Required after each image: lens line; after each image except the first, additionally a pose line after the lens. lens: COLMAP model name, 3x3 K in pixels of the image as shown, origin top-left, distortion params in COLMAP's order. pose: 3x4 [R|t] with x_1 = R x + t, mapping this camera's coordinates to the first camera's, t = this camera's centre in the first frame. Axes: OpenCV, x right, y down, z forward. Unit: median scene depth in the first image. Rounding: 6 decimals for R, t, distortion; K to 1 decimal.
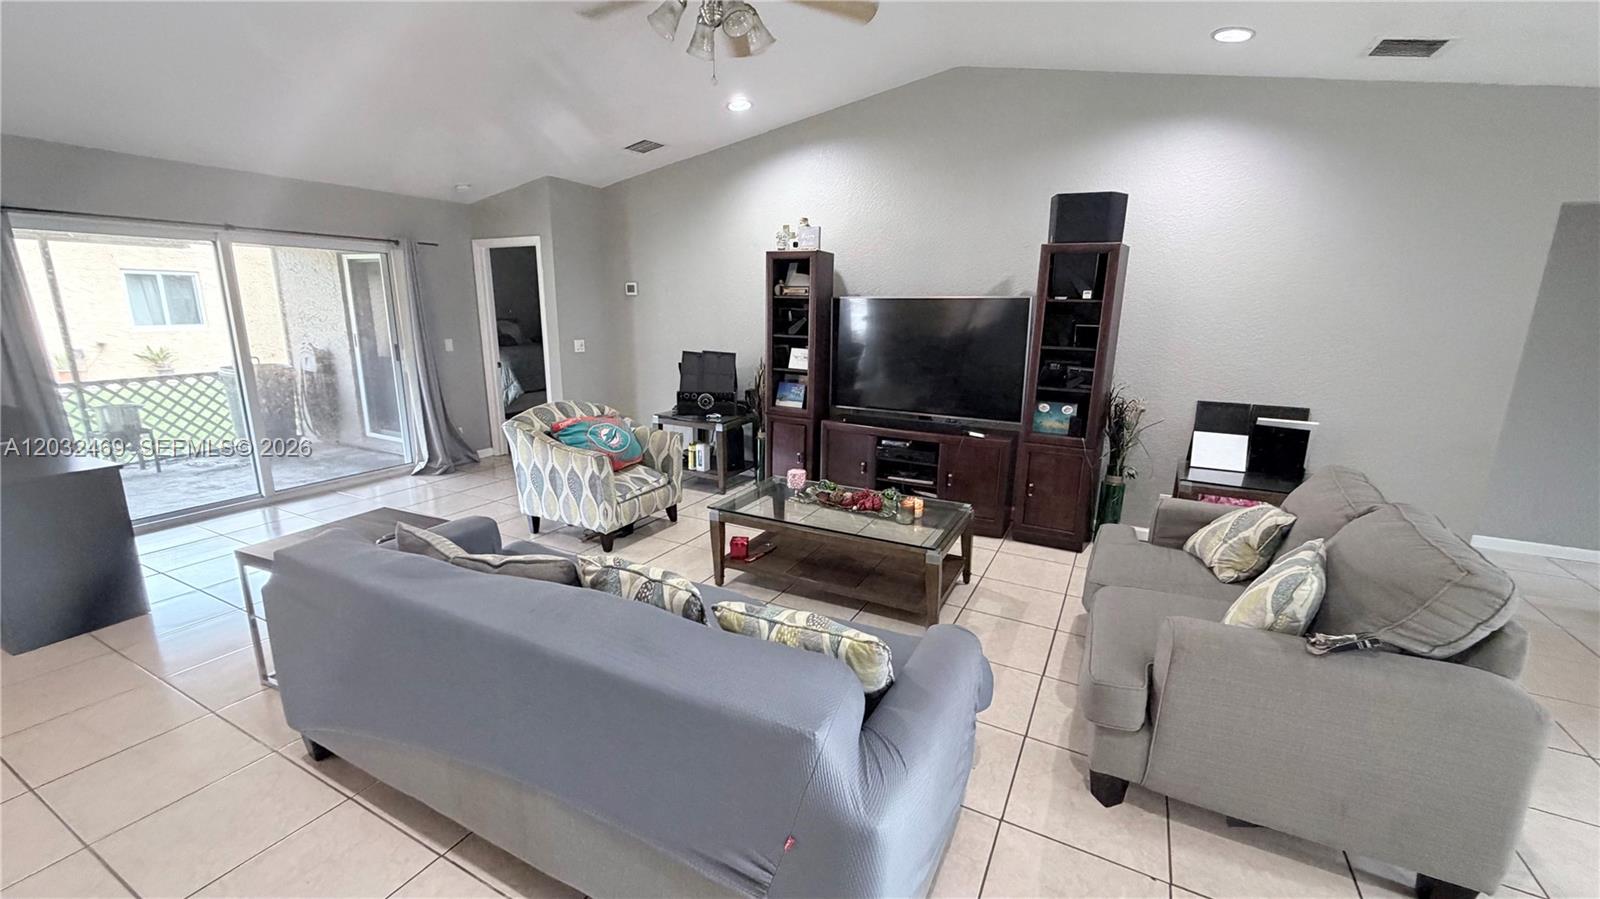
lens RADIAL K [[637.0, 0, 798.3], [0, 637.0, 451.4], [0, 0, 1]] dist [-0.000112, -0.000106]
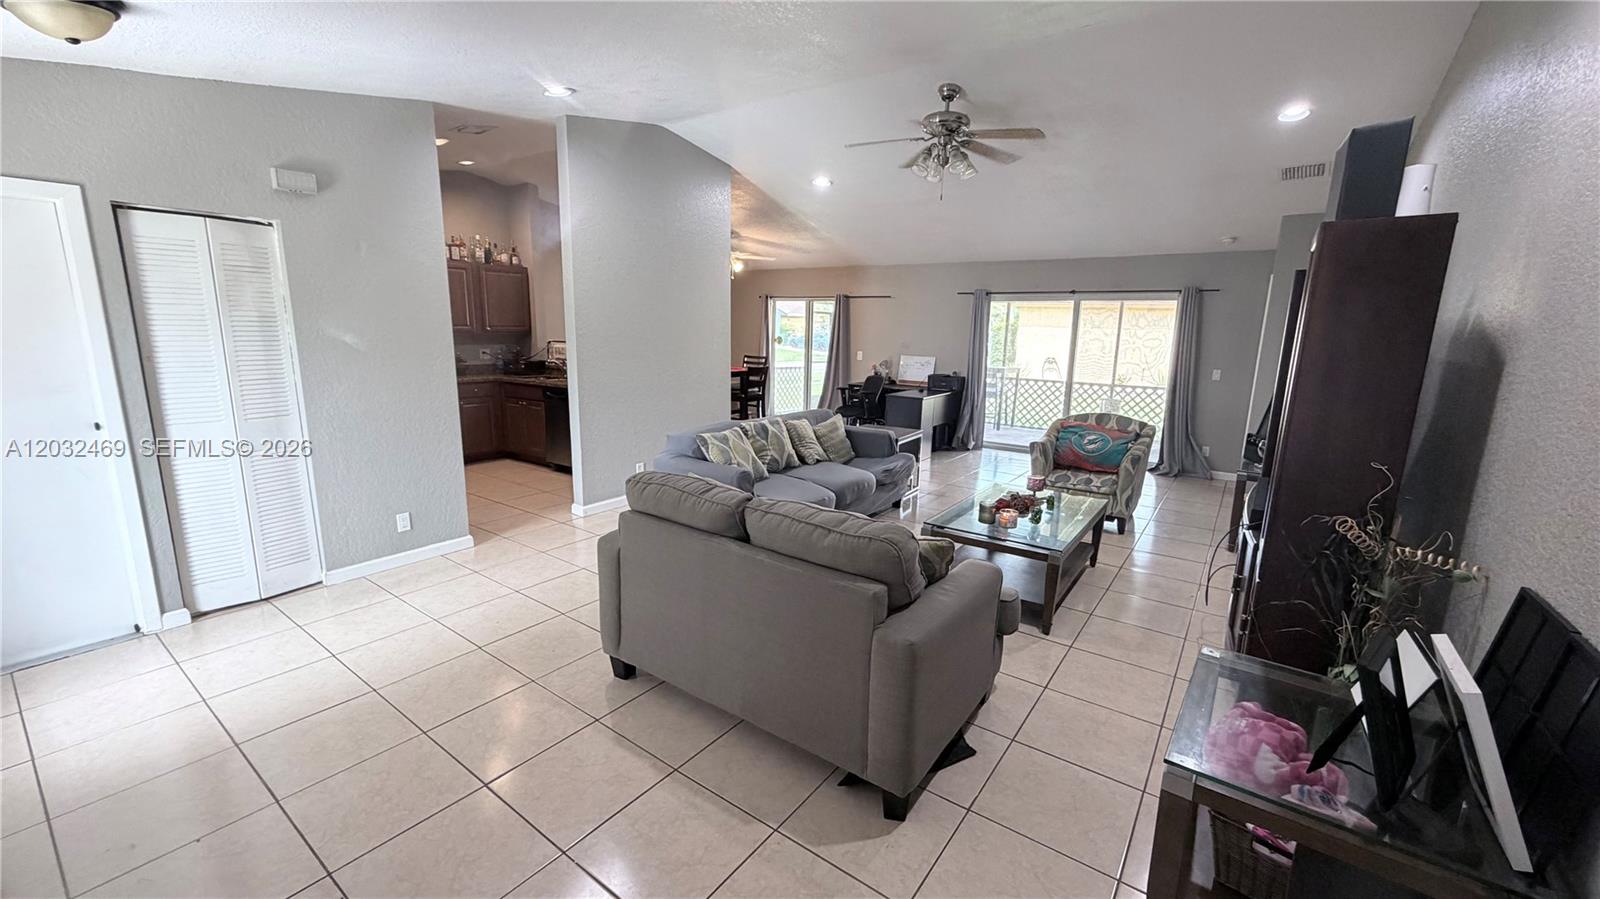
lens RADIAL K [[637.0, 0, 796.0], [0, 637.0, 452.5], [0, 0, 1]] dist [-0.000112, -0.000106]
pose [[-0.147613, 0.176699, -0.973133, 0.979057], [-0.248163, 0.945819, 0.209383, -0.119272], [0.957406, 0.272403, -0.095765, 0.574512]]
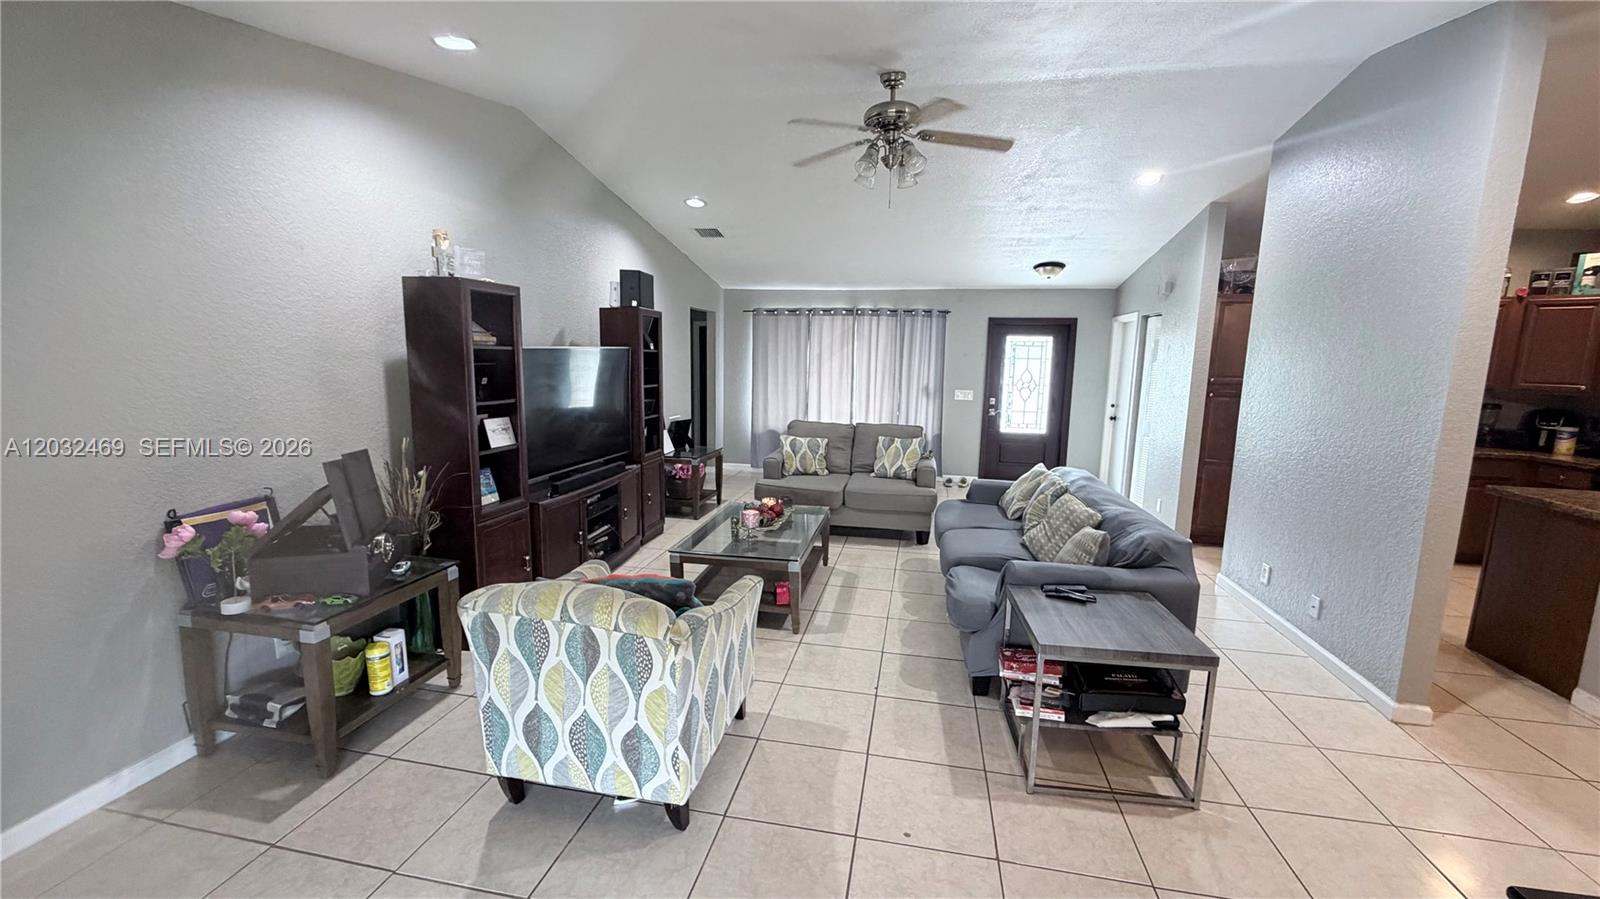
lens RADIAL K [[637.0, 0, 796.4], [0, 637.0, 450.1], [0, 0, 1]] dist [-0.000112, -0.000106]
pose [[-0.278079, -0.164546, 0.946360, -0.865766], [0.195380, 0.954933, 0.223447, -0.248363], [-0.940478, 0.247036, -0.233398, 0.964870]]
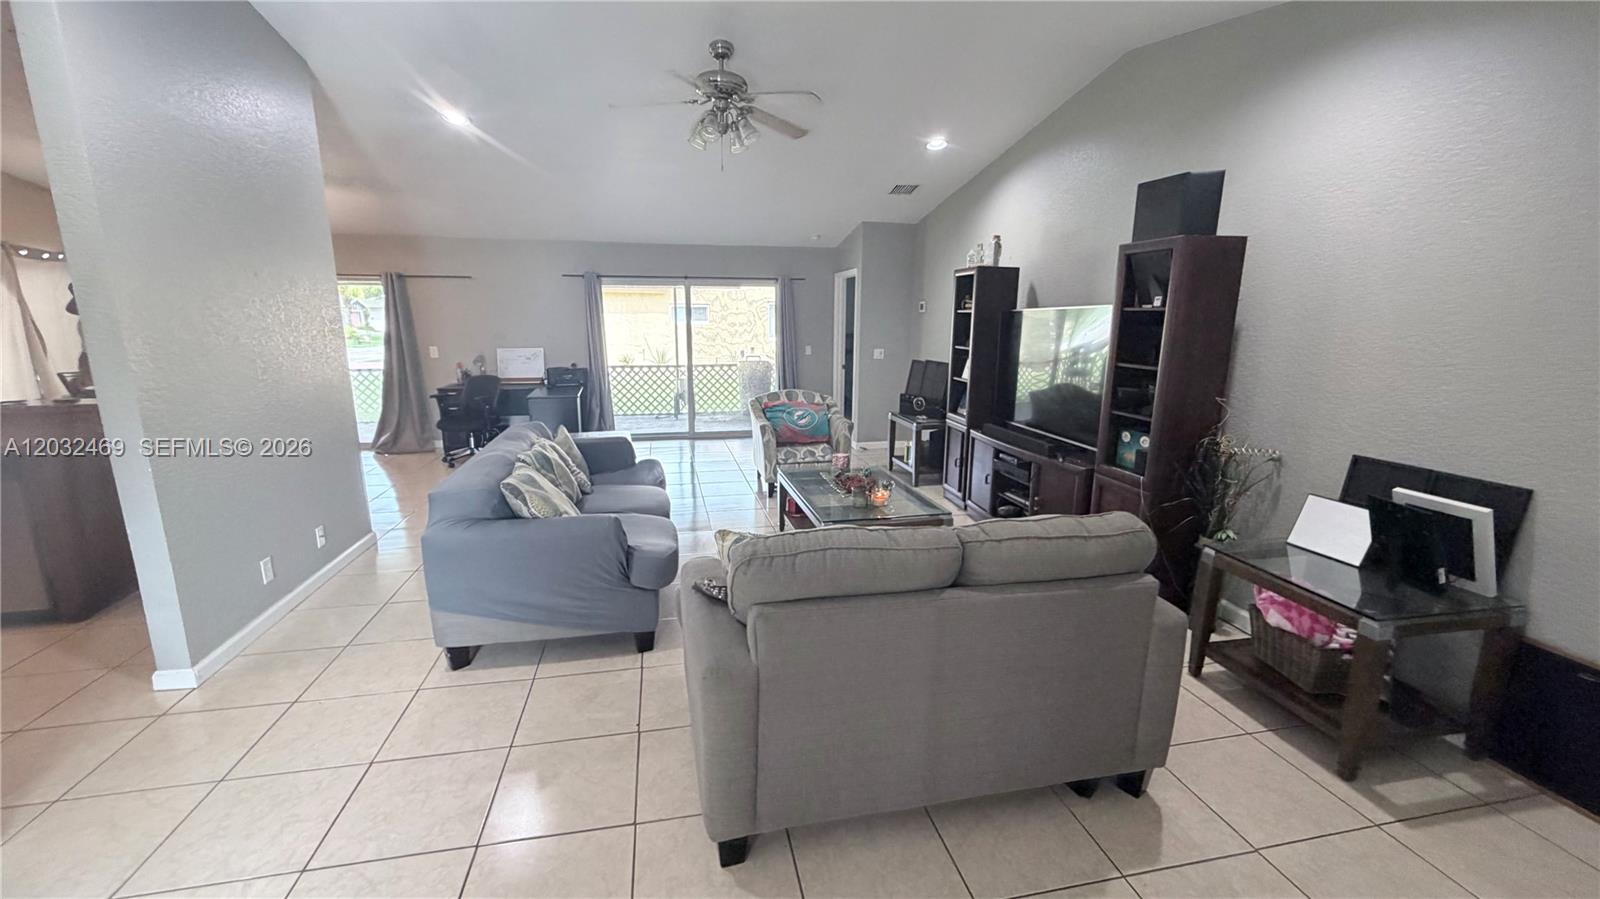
lens RADIAL K [[637.0, 0, 796.4], [0, 637.0, 452.7], [0, 0, 1]] dist [-0.000112, -0.000106]
pose [[0.637805, 0.148437, -0.755759, 0.713705], [-0.170745, 0.984087, 0.049187, -0.014645], [0.751033, 0.097670, 0.653000, 0.127792]]
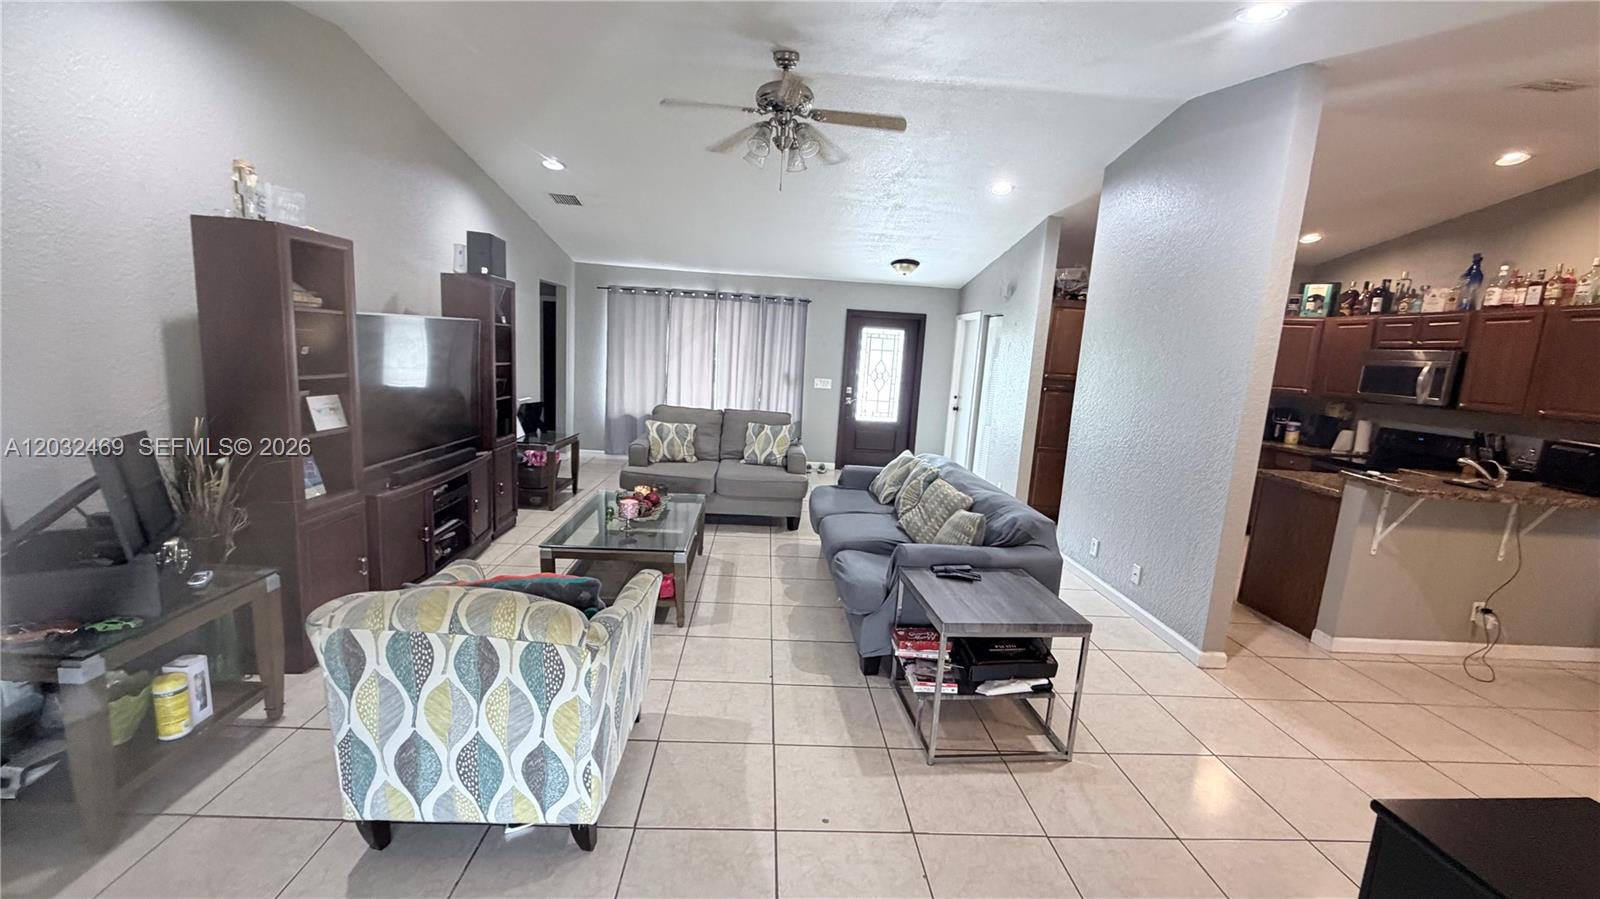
lens RADIAL K [[637.0, 0, 796.0], [0, 637.0, 450.1], [0, 0, 1]] dist [-0.000112, -0.000106]
pose [[-0.501177, -0.184954, 0.845348, -0.824890], [0.128207, 0.950240, 0.283912, -0.253469], [-0.855795, 0.250669, -0.452526, 1.013765]]
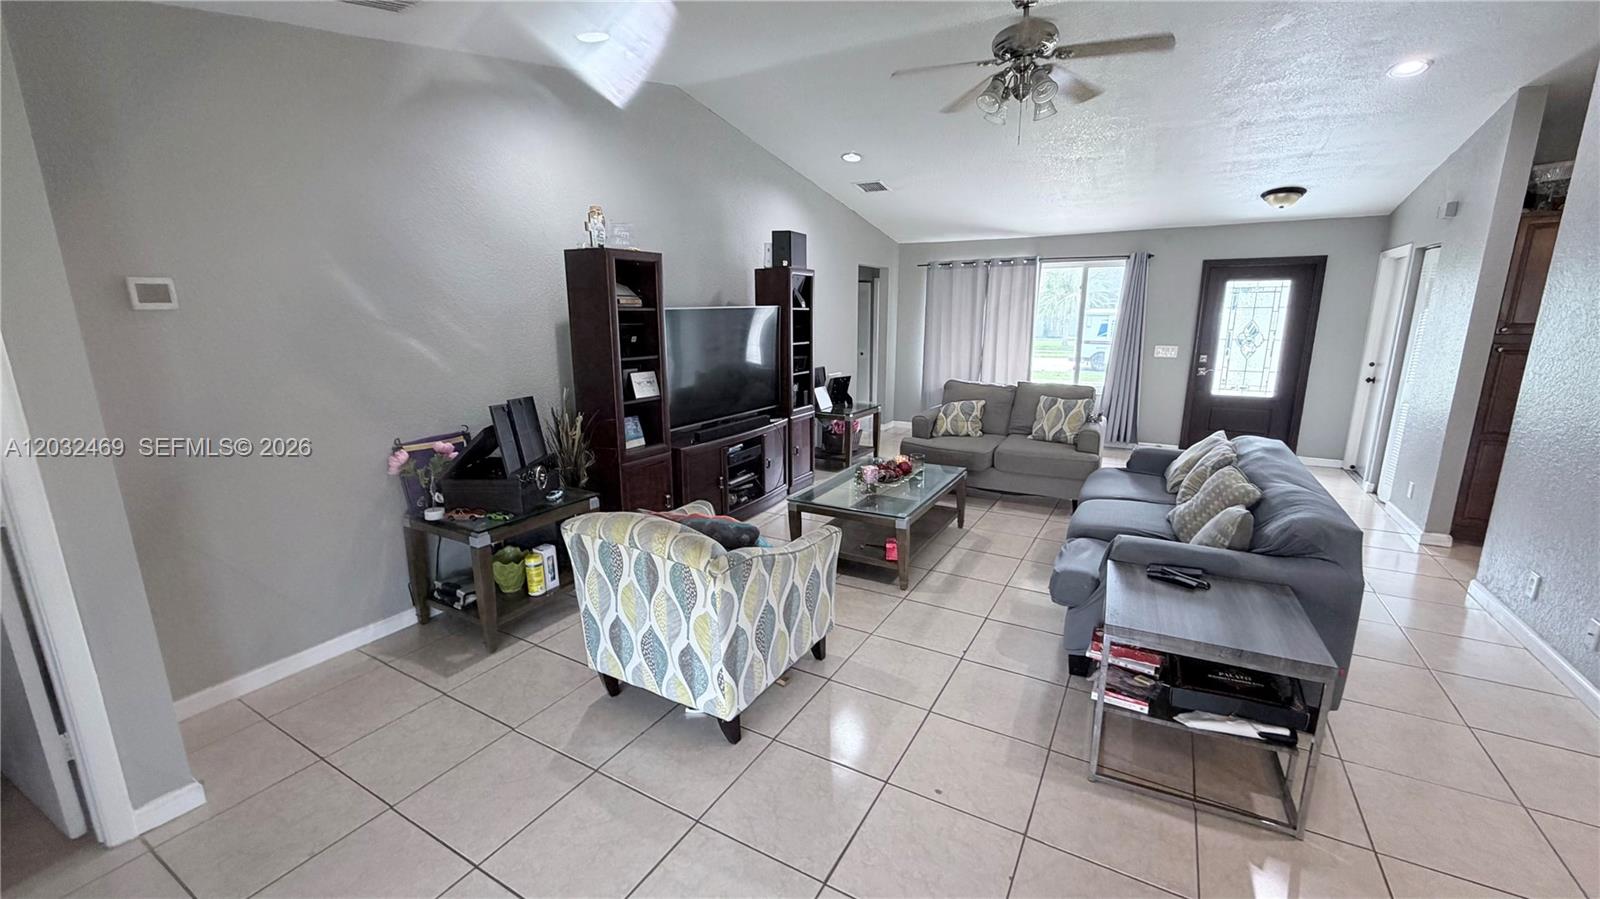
lens RADIAL K [[637.0, 0, 796.9], [0, 637.0, 450.4], [0, 0, 1]] dist [-0.000112, -0.000106]
pose [[0.044481, -0.231520, 0.971813, -0.896024], [0.231897, 0.948598, 0.215375, -0.219859], [-0.971723, 0.215780, 0.095884, 0.844500]]
